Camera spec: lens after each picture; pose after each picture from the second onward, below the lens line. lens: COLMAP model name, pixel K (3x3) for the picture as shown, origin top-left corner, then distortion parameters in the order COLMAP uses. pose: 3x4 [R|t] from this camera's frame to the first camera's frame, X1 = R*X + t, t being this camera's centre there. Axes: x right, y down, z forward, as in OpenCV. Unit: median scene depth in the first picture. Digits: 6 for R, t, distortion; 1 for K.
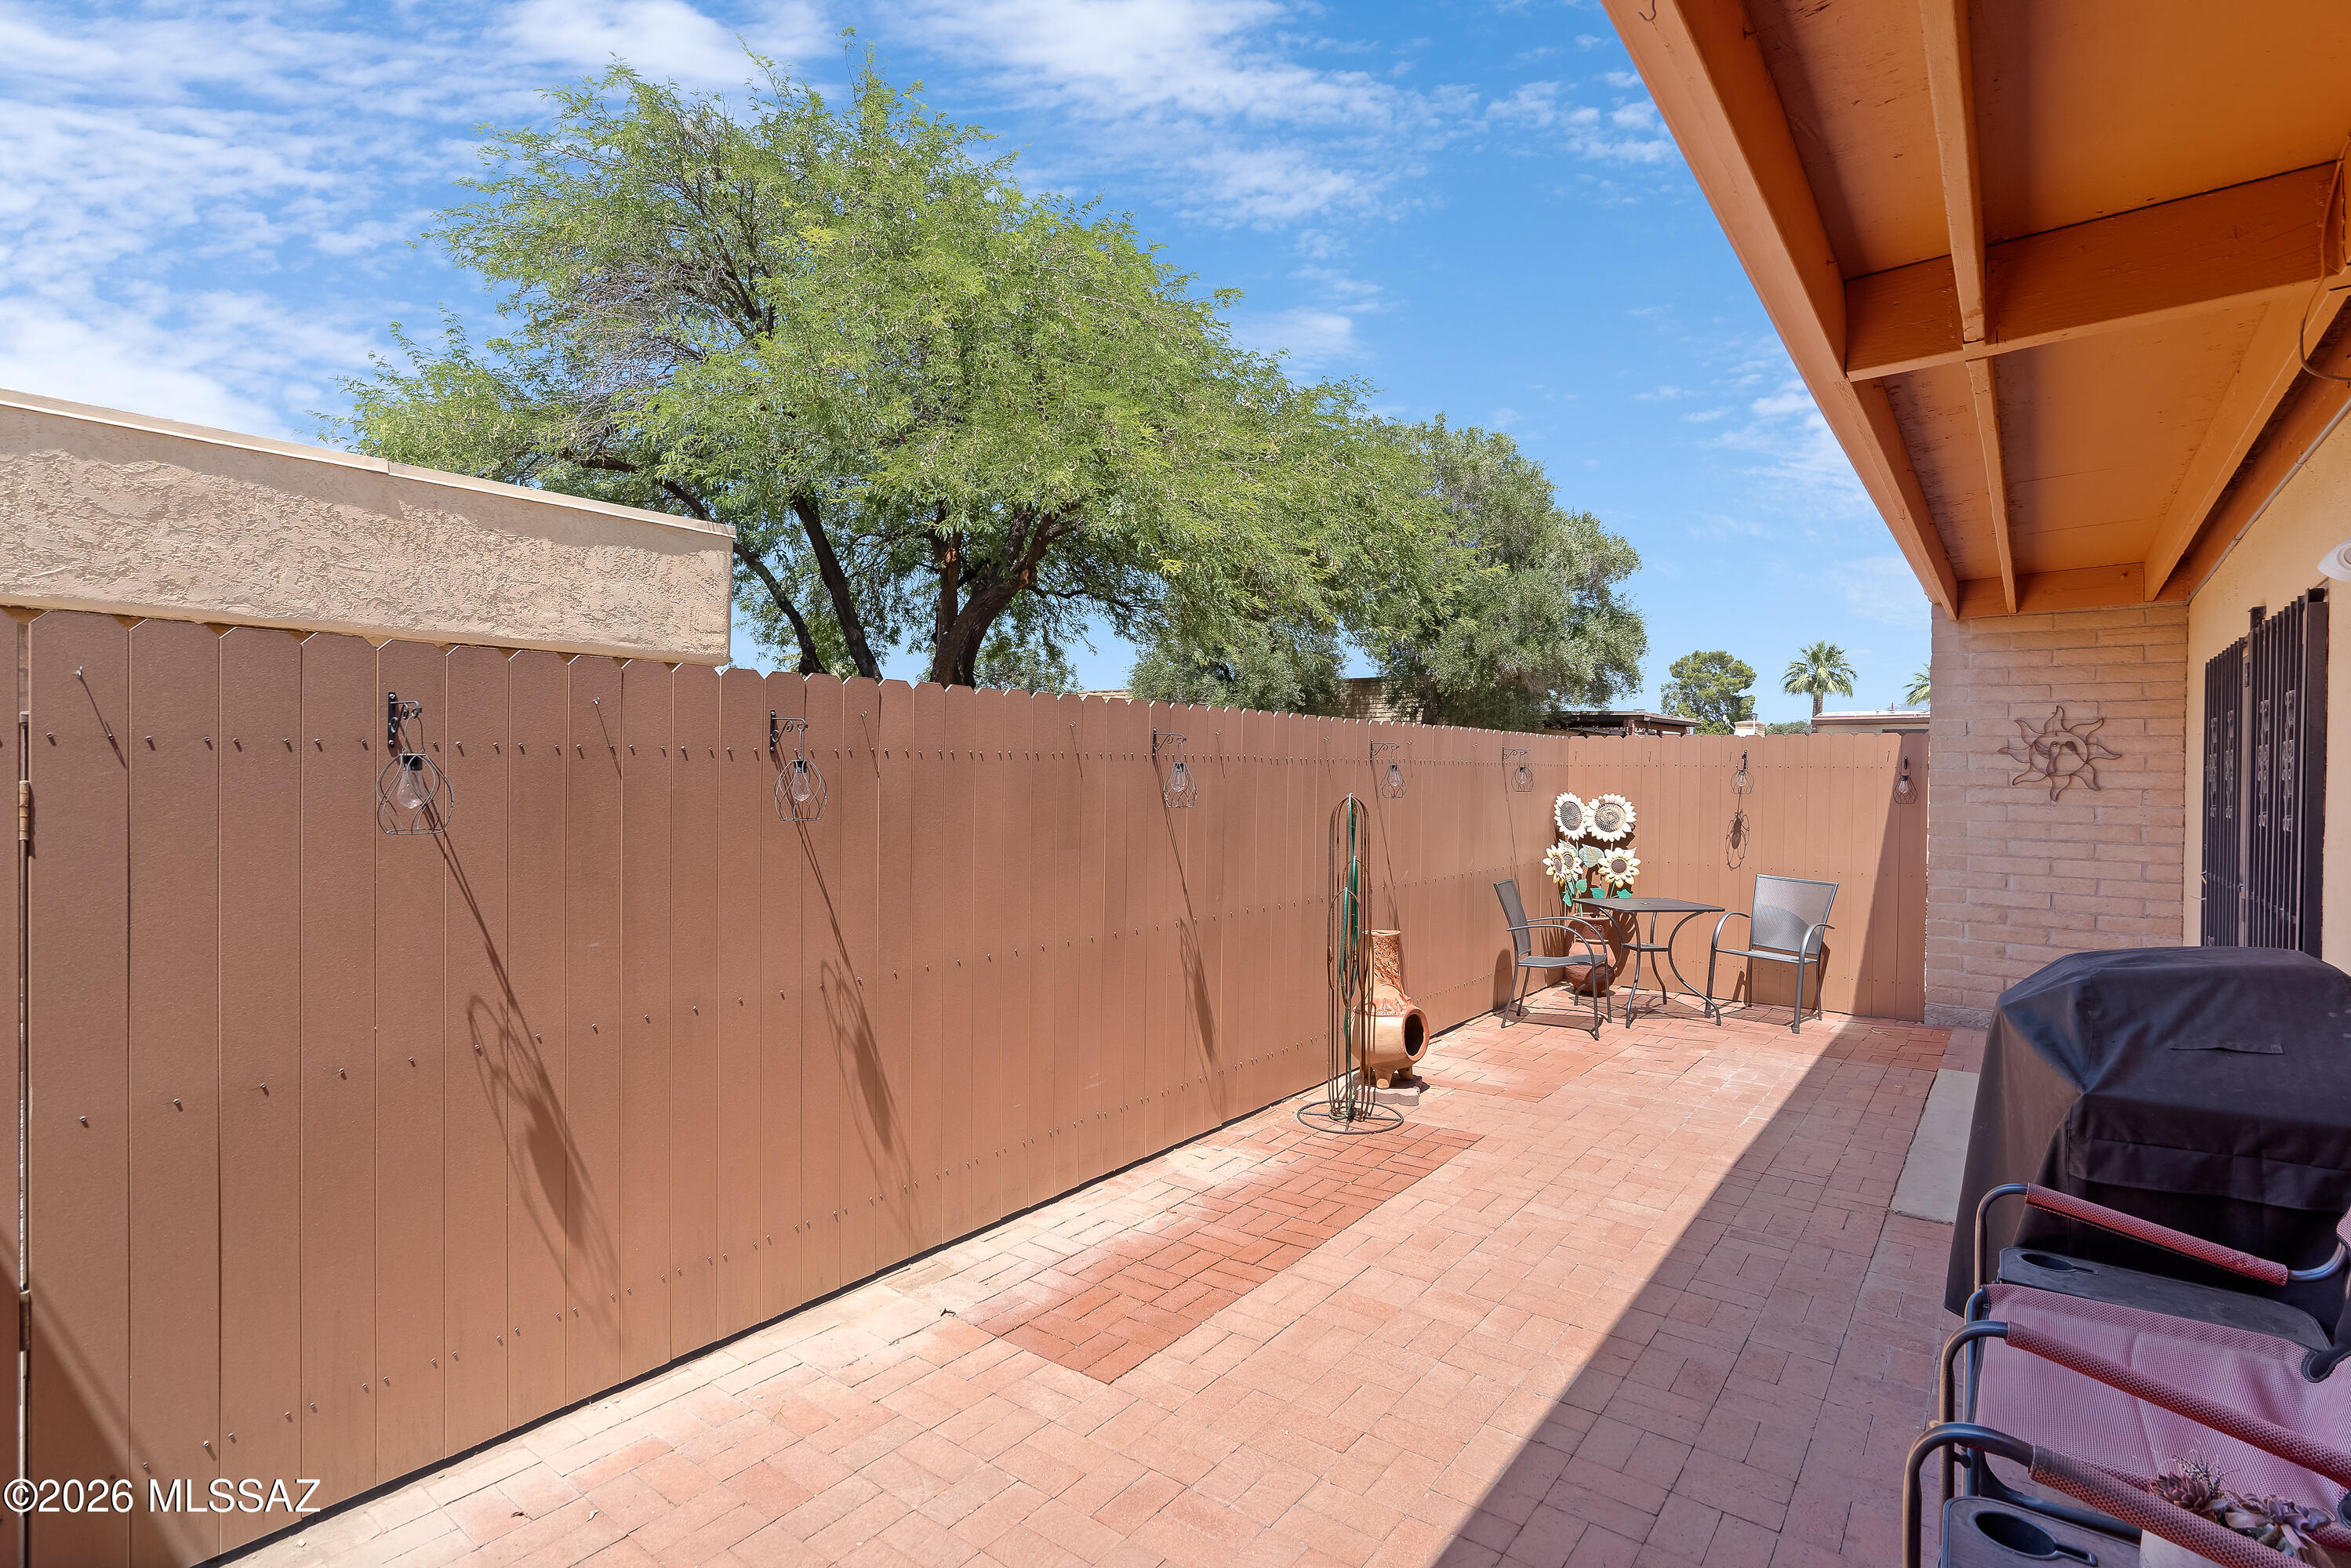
lens RADIAL K [[1094.9, 0, 1179.7], [0, 1094.9, 775.4], [0, 0, 1]] dist [-0.003036, -0.000339]
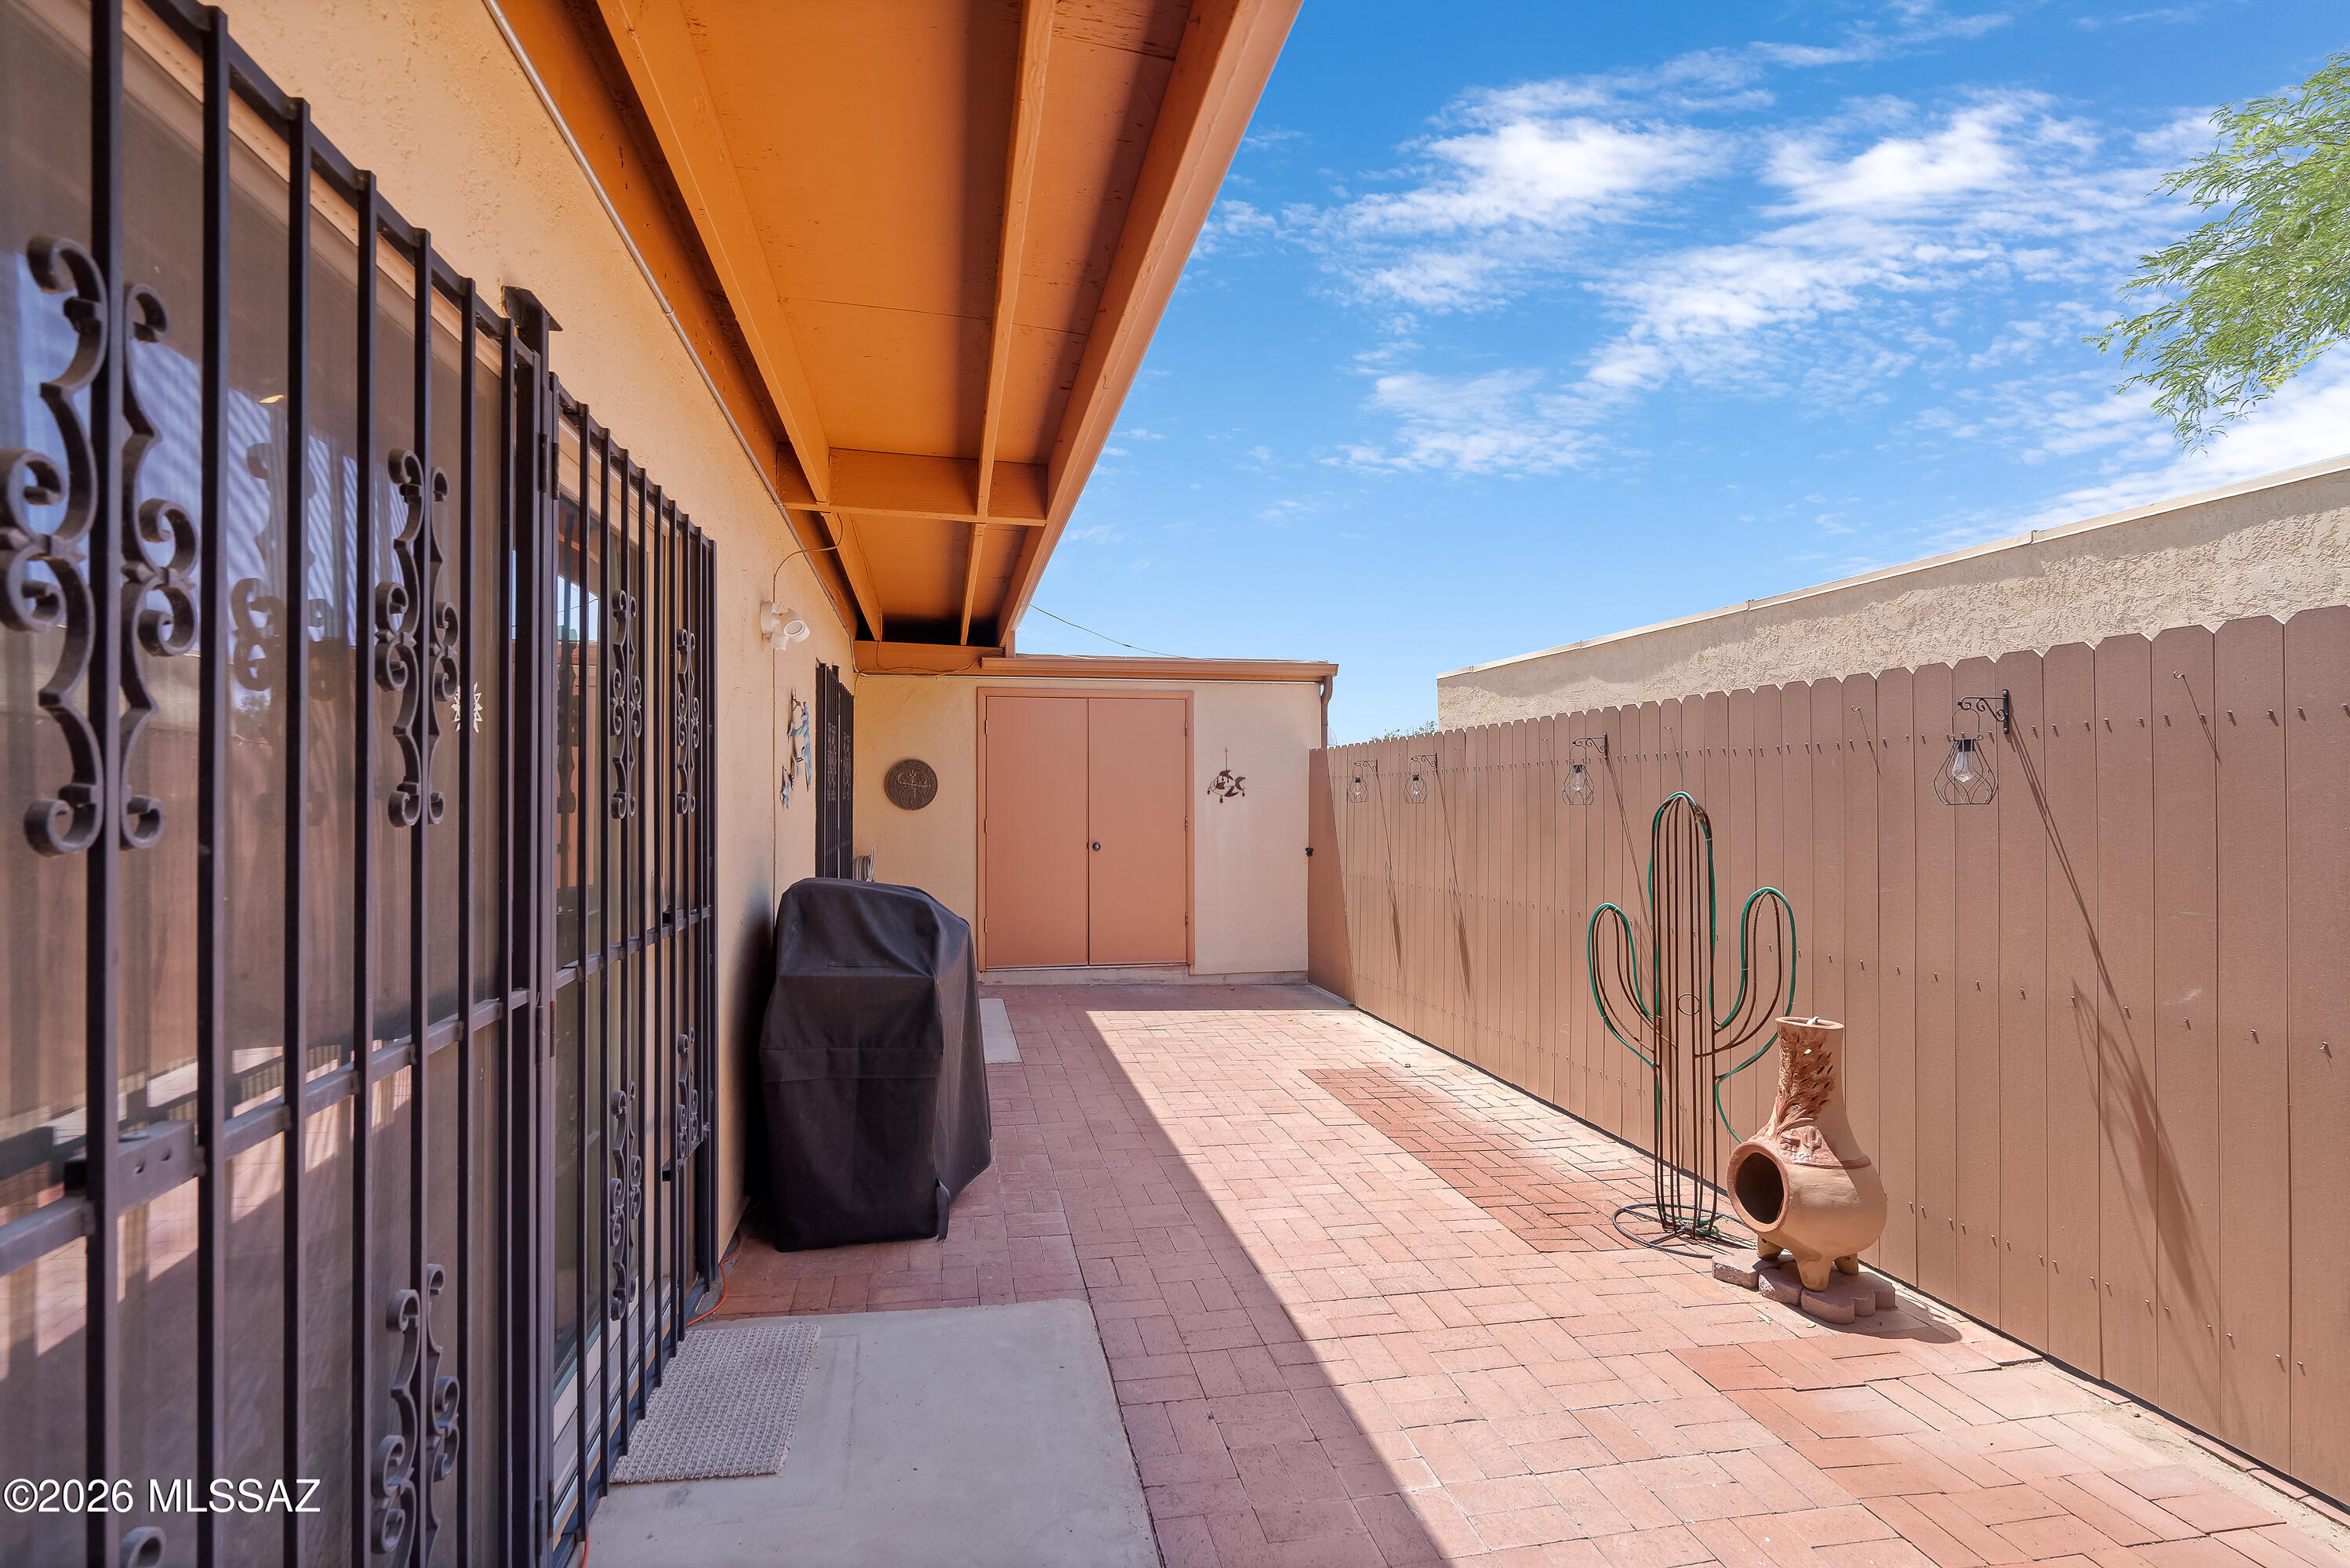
lens RADIAL K [[1094.5, 0, 1170.9], [0, 1094.5, 791.9], [0, 0, 1]] dist [-0.003036, -0.000339]
pose [[-0.647405, -0.011682, -0.762056, 1.095649], [-0.007877, 0.999932, -0.008636, 0.027071], [0.762105, 0.000412, -0.647453, 1.398099]]
